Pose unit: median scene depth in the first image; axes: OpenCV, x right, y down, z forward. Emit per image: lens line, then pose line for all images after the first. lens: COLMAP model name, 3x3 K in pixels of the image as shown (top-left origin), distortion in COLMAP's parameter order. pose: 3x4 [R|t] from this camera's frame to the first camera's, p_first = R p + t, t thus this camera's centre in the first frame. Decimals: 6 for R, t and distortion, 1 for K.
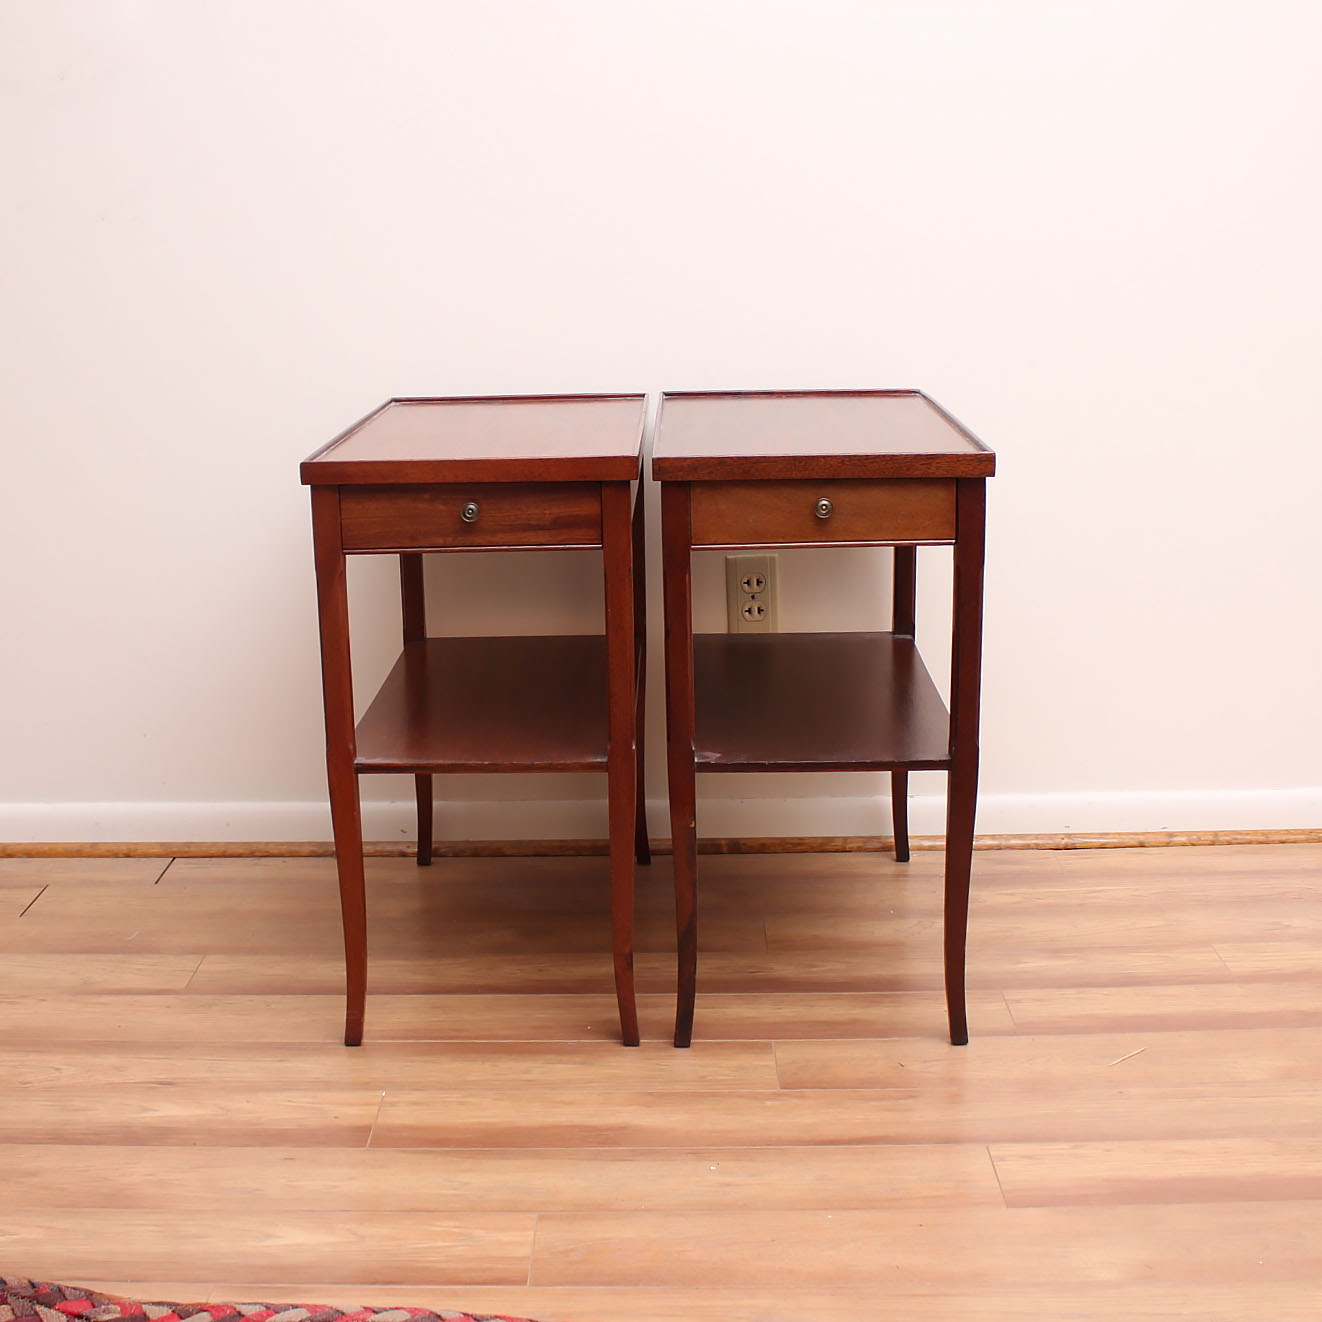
lens RADIAL K [[2051.9, 0, 654.7], [0, 2051.9, 657.6], [0, 0, 1]] dist [-0.095135, 0.000000]
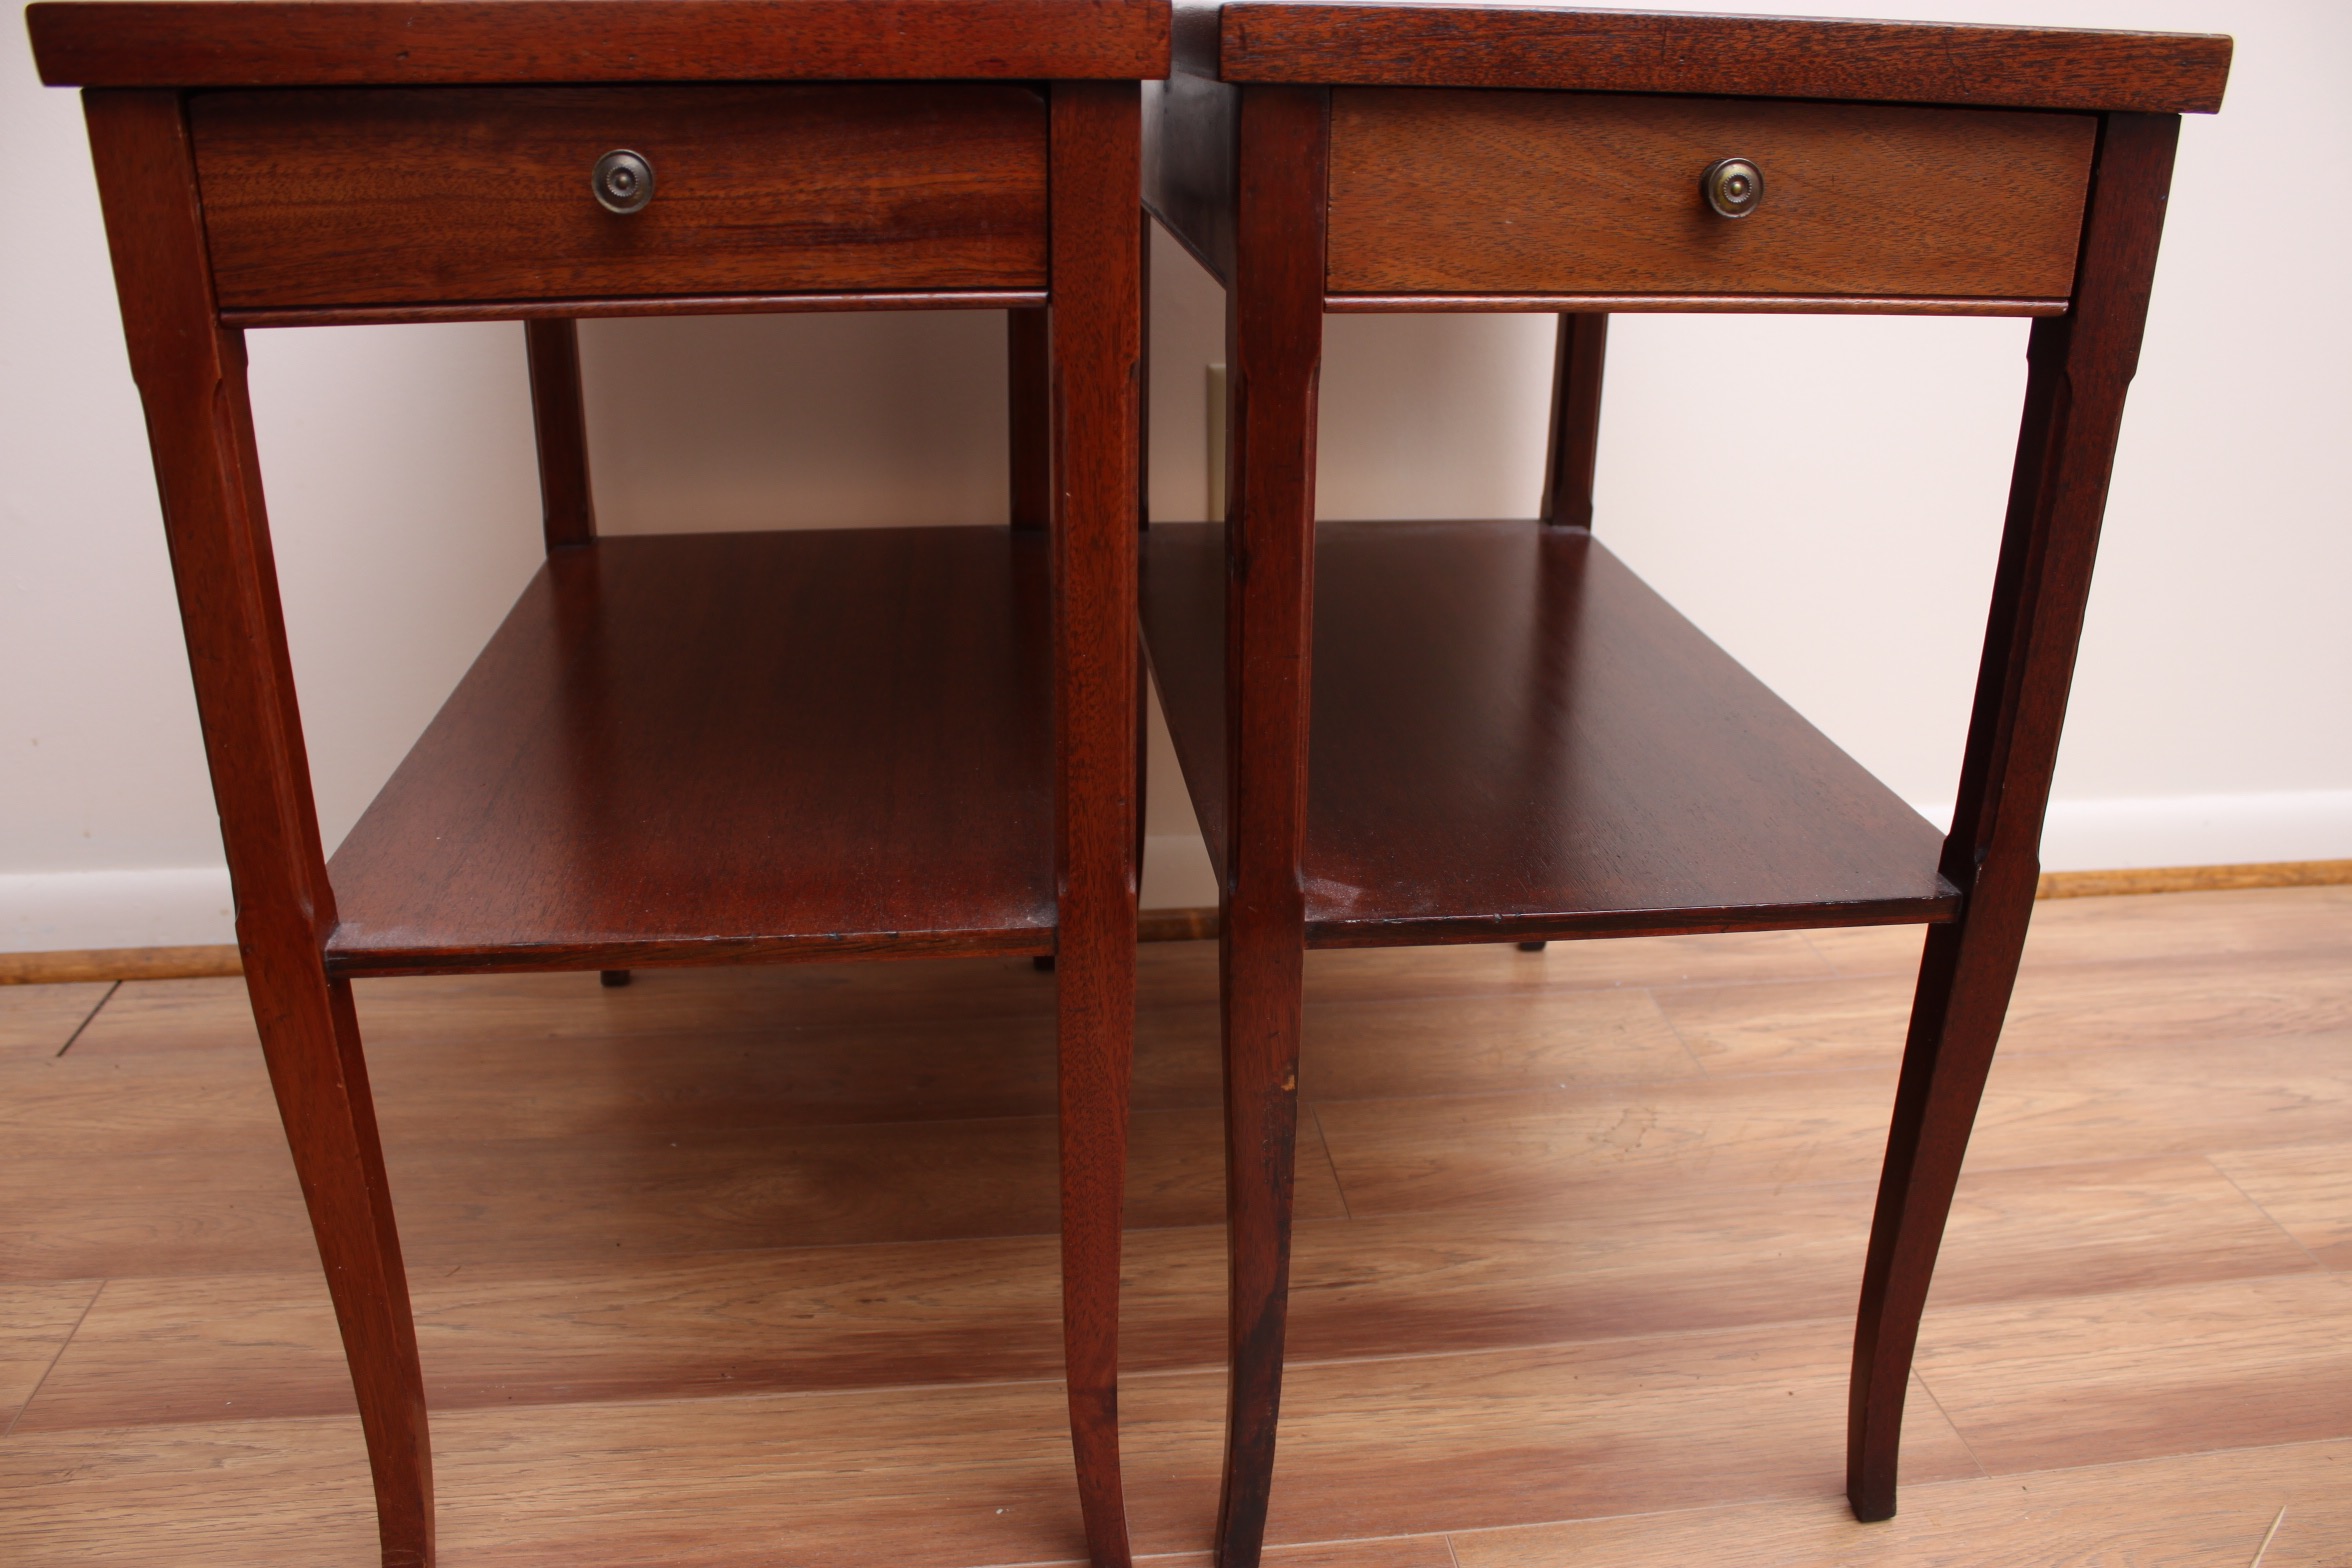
lens RADIAL K [[1962.8, 0, 1197.1], [0, 1962.8, 815.8], [0, 0, 1]] dist [-0.136436, 0.079815]
pose [[0.990352, -0.023218, 0.136615, -0.045864], [0.001009, 0.987045, 0.160439, -0.022848], [-0.138570, -0.158753, 0.977546, 0.685314]]
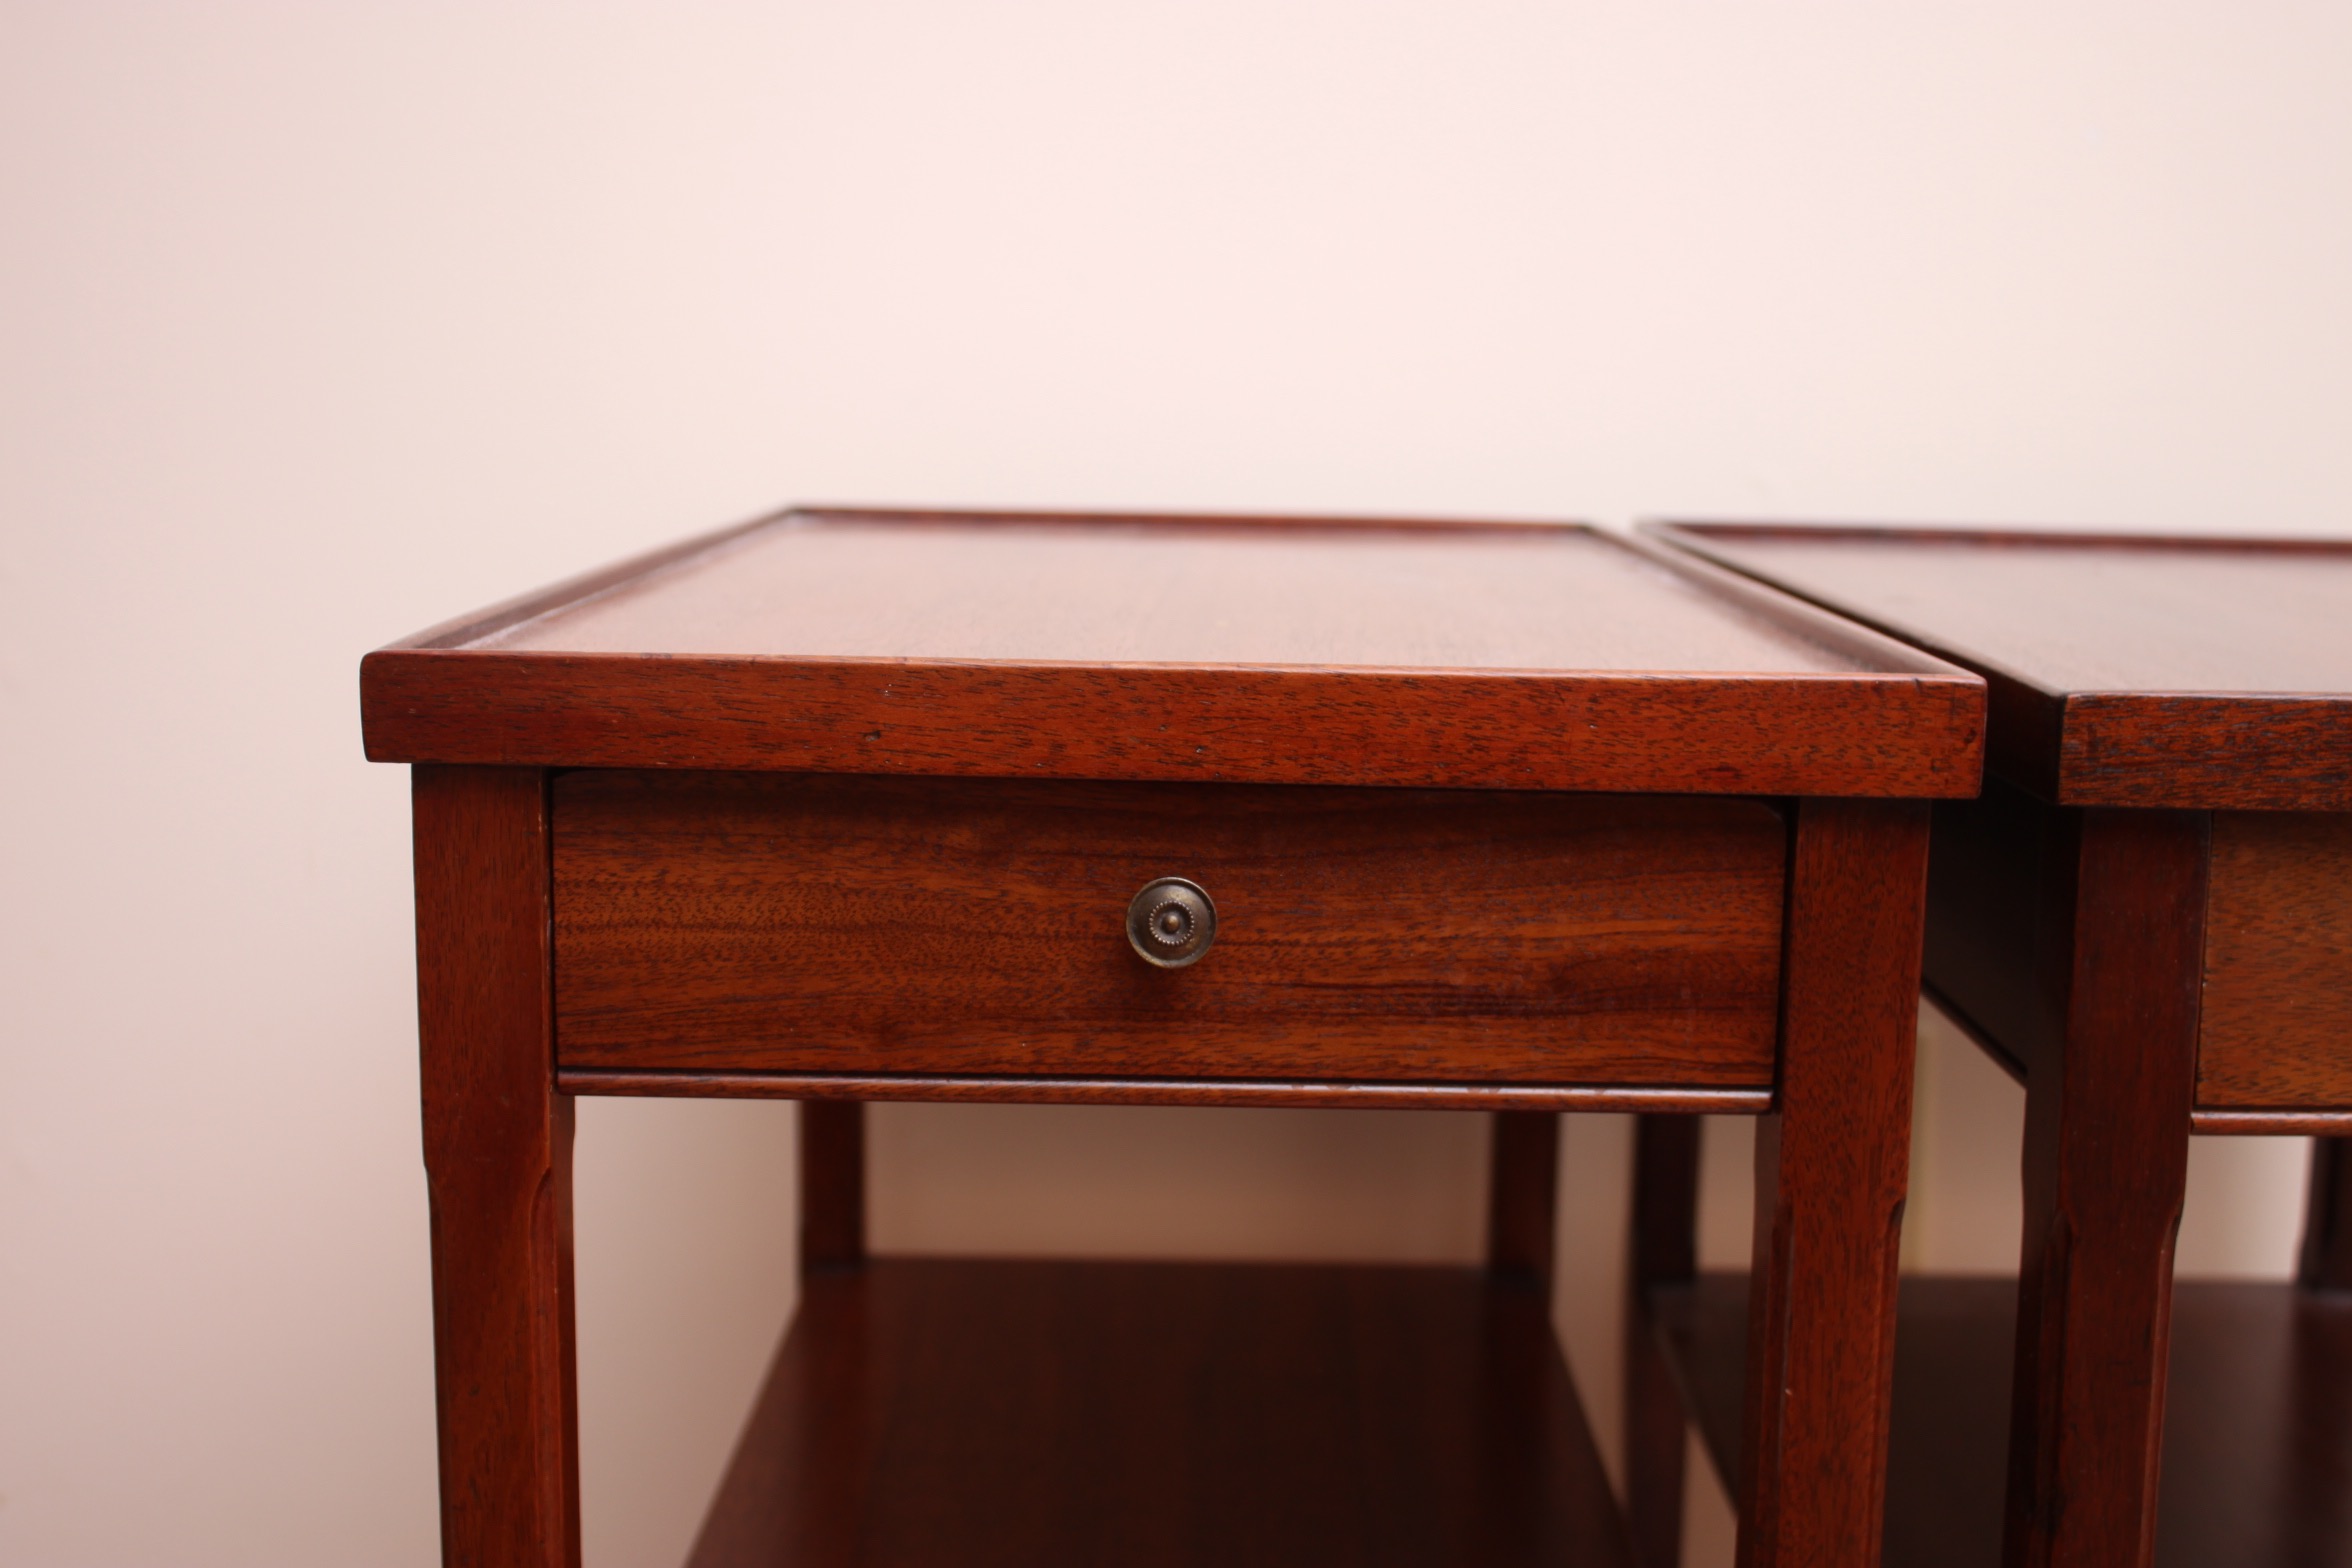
lens RADIAL K [[2978.6, 0, 1185.5], [0, 2978.6, 842.2], [0, 0, 1]] dist [-0.058160, 0.000000]
pose [[0.999164, 0.035302, 0.020605, -0.094140], [-0.033931, 0.997409, -0.063433, -0.059104], [-0.022791, 0.062681, 0.997773, 0.687630]]
